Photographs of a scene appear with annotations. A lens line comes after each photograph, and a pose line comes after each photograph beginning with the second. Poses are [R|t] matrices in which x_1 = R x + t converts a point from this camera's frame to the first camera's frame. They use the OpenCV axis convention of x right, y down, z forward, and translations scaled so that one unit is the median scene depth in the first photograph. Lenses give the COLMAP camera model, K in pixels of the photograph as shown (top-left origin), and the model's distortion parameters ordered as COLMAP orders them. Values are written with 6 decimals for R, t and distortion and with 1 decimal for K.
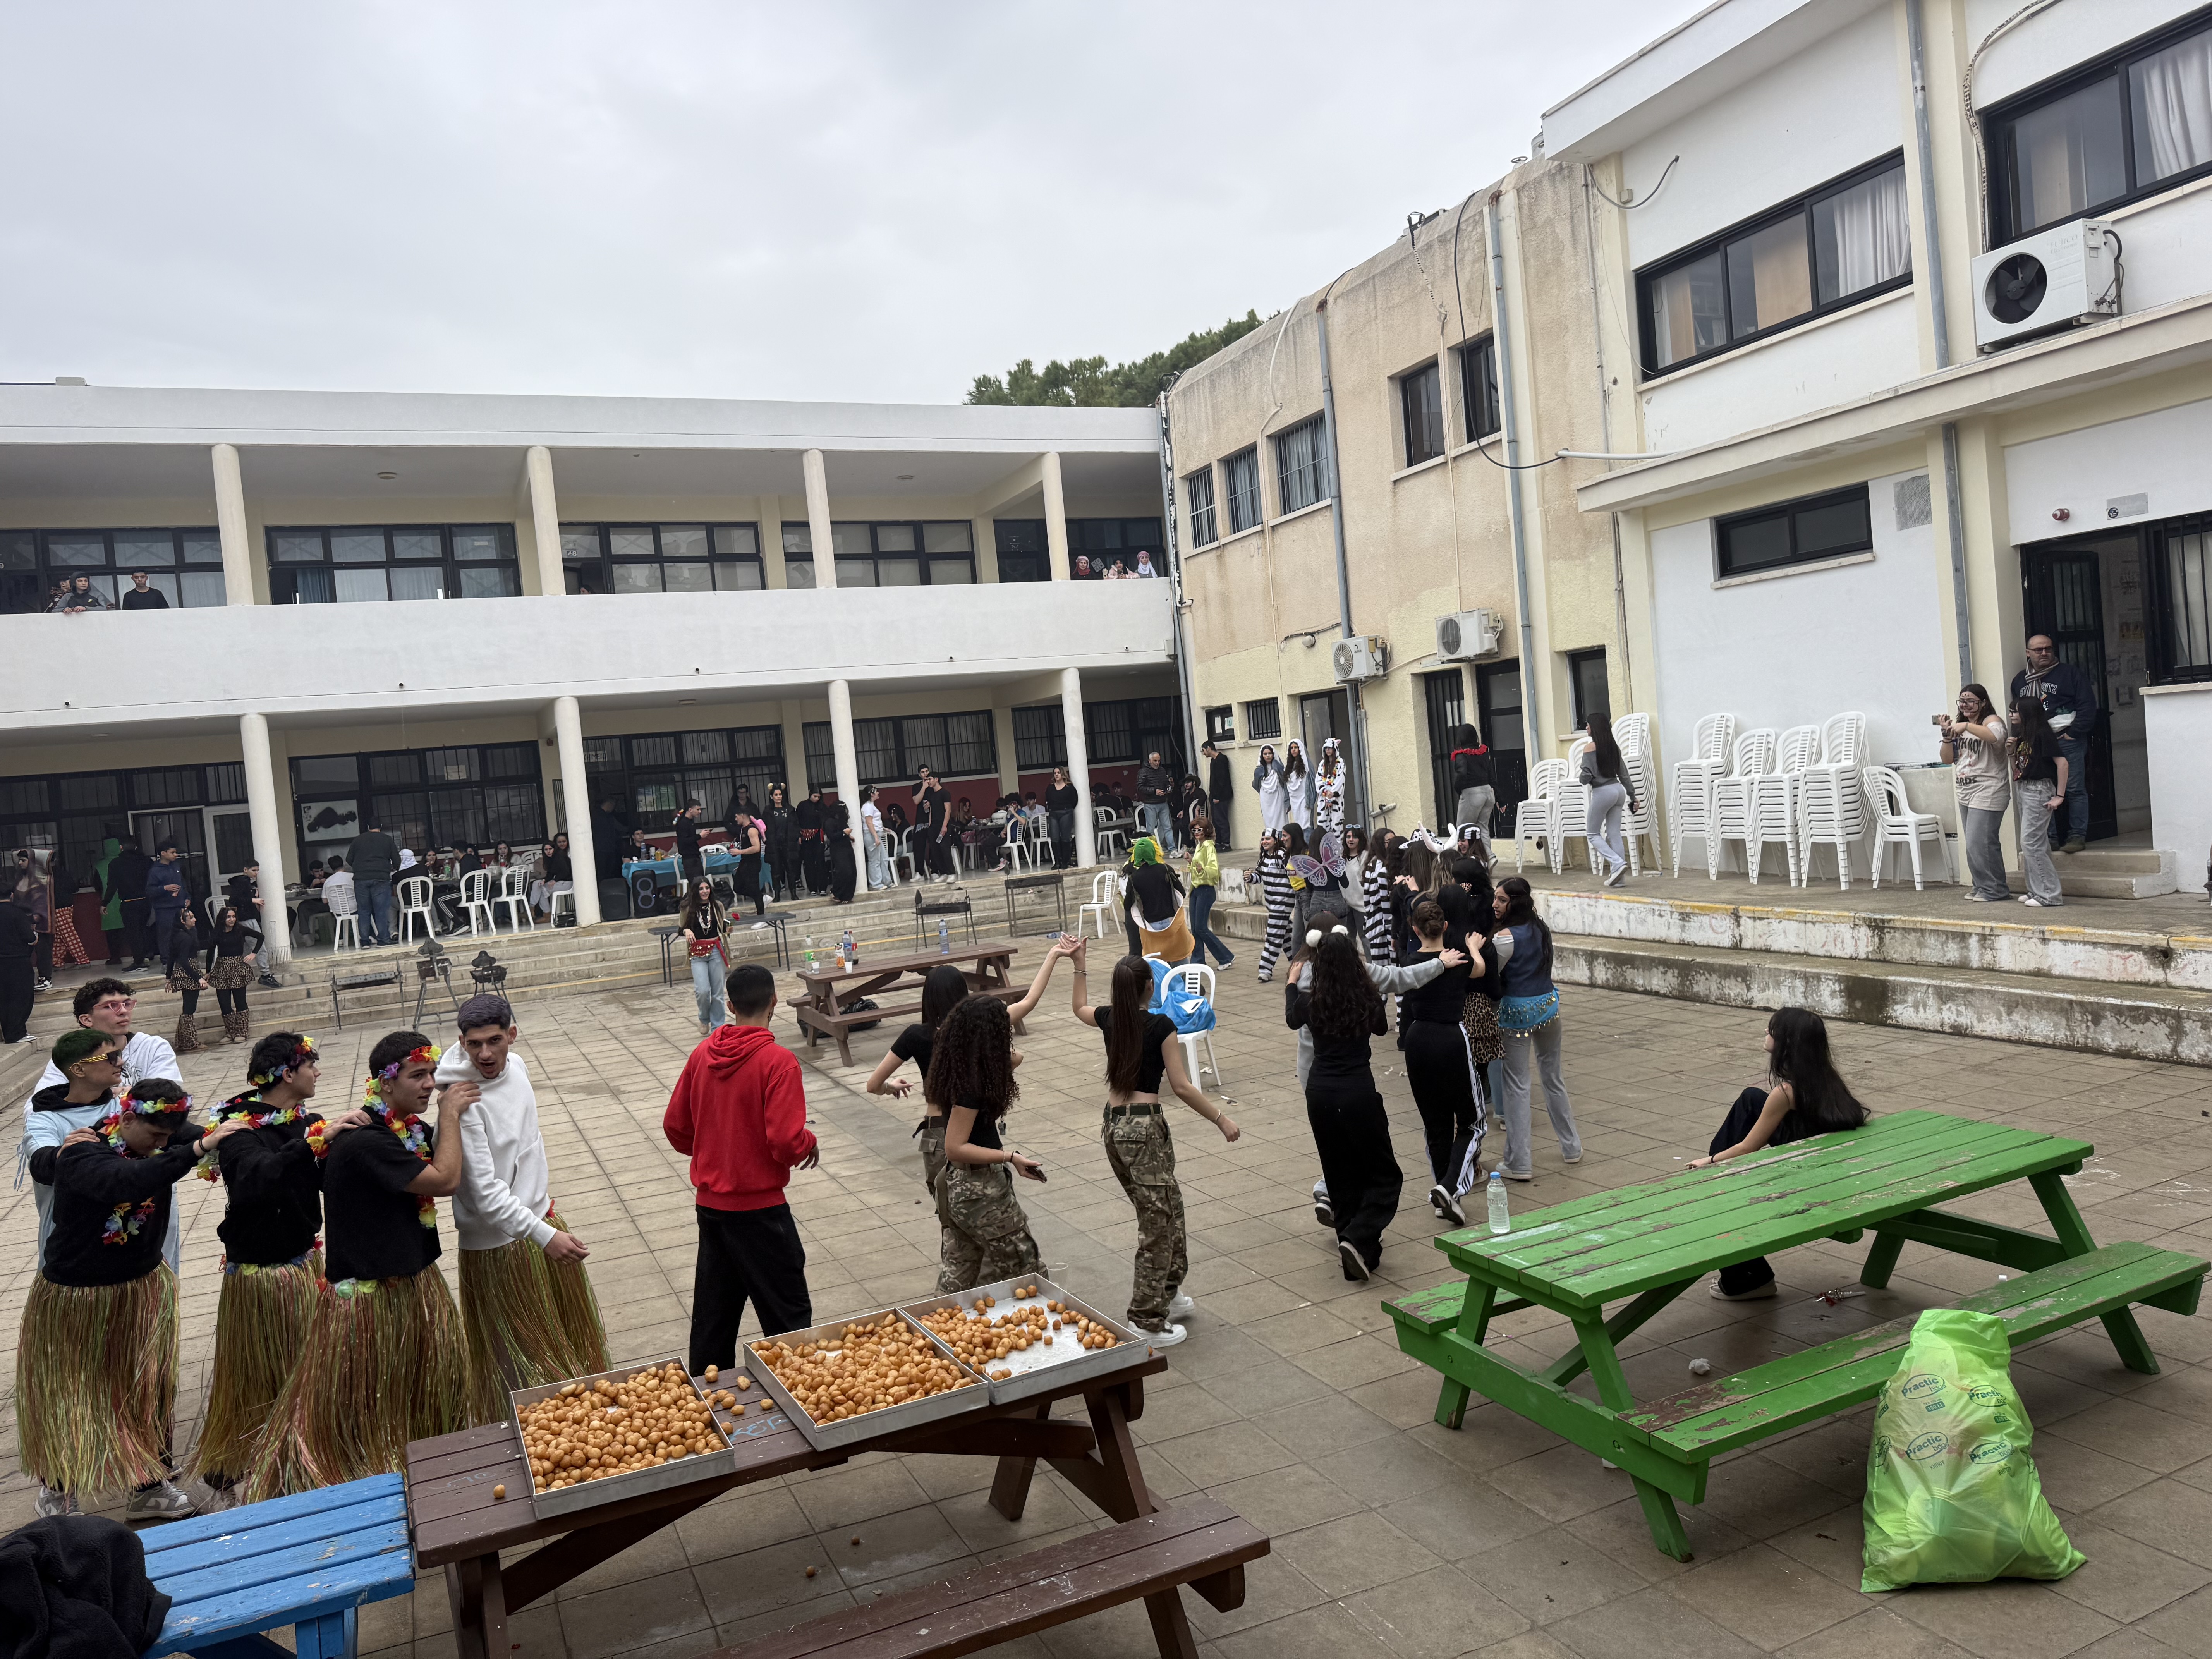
lens RADIAL K [[1552.6, 0, 1113.0], [0, 1552.6, 816.4], [0, 0, 1]] dist [0.051982, -0.074694]
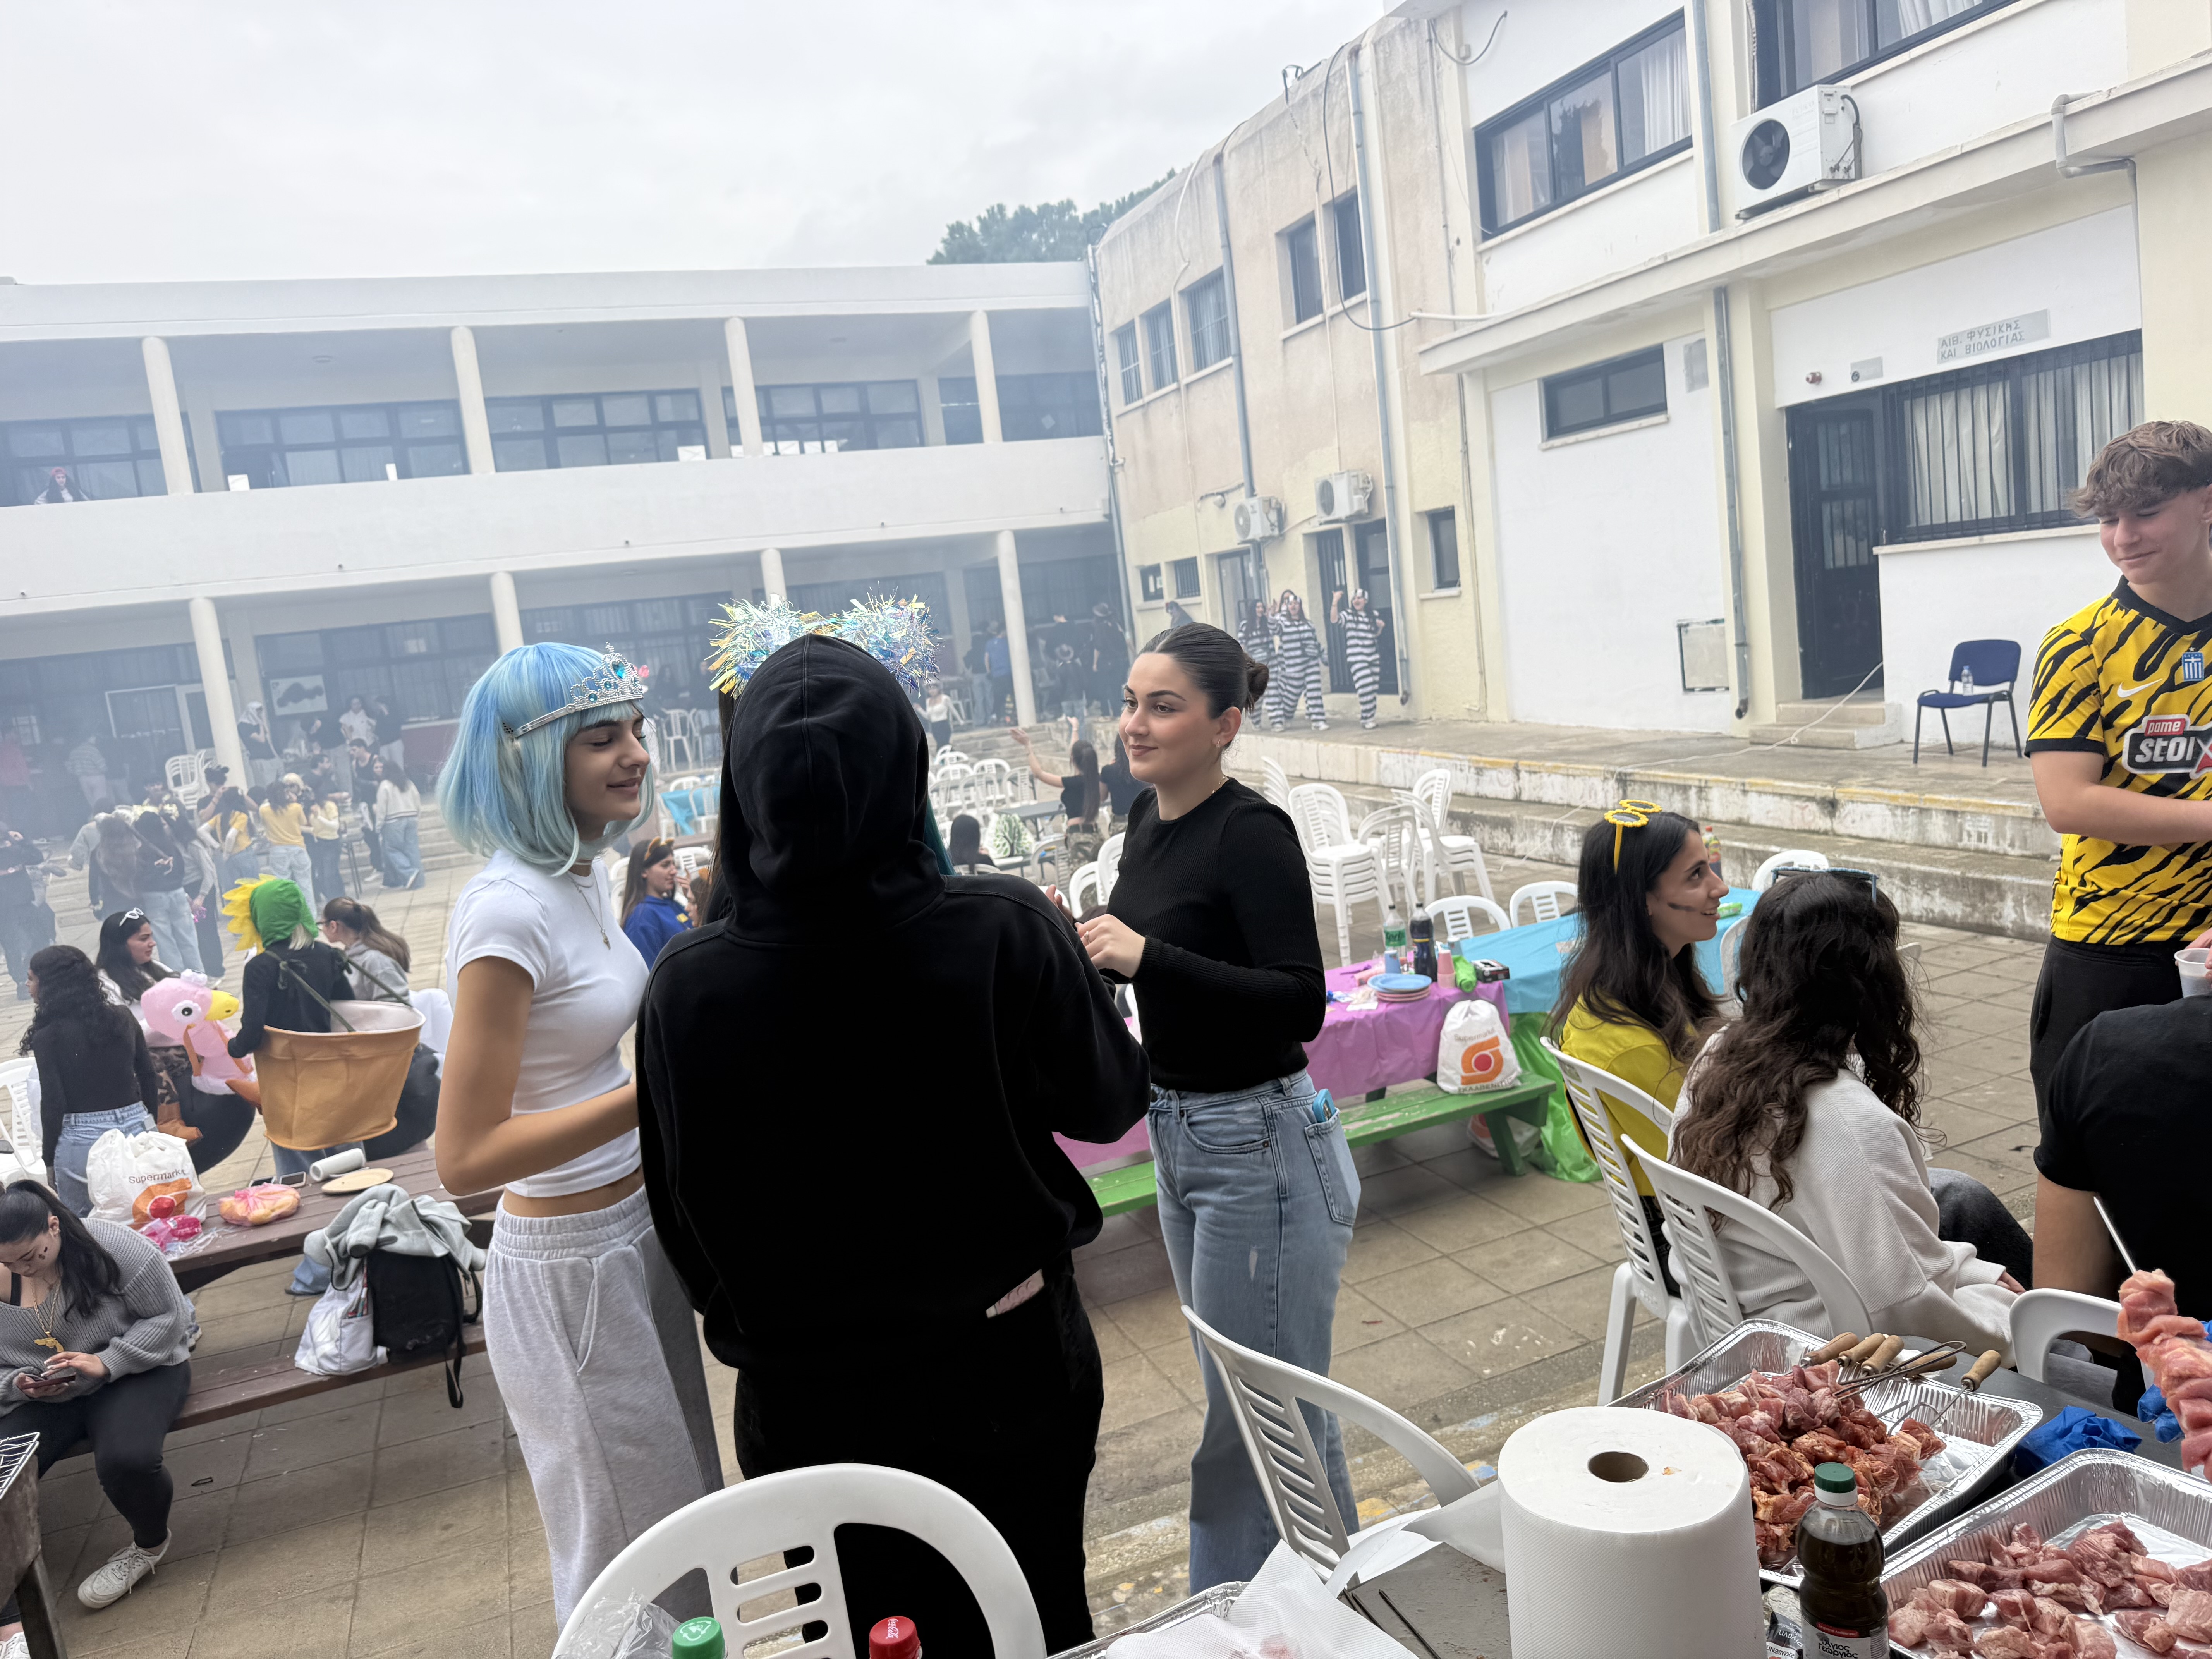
lens RADIAL K [[1552.6, 0, 1095.0], [0, 1552.6, 819.6], [0, 0, 1]] dist [0.051982, -0.074694]
pose [[0.999114, -0.017838, -0.038113, 0.093587], [0.021534, 0.994867, 0.098875, -0.008704], [0.036153, -0.099608, 0.994370, -0.042181]]
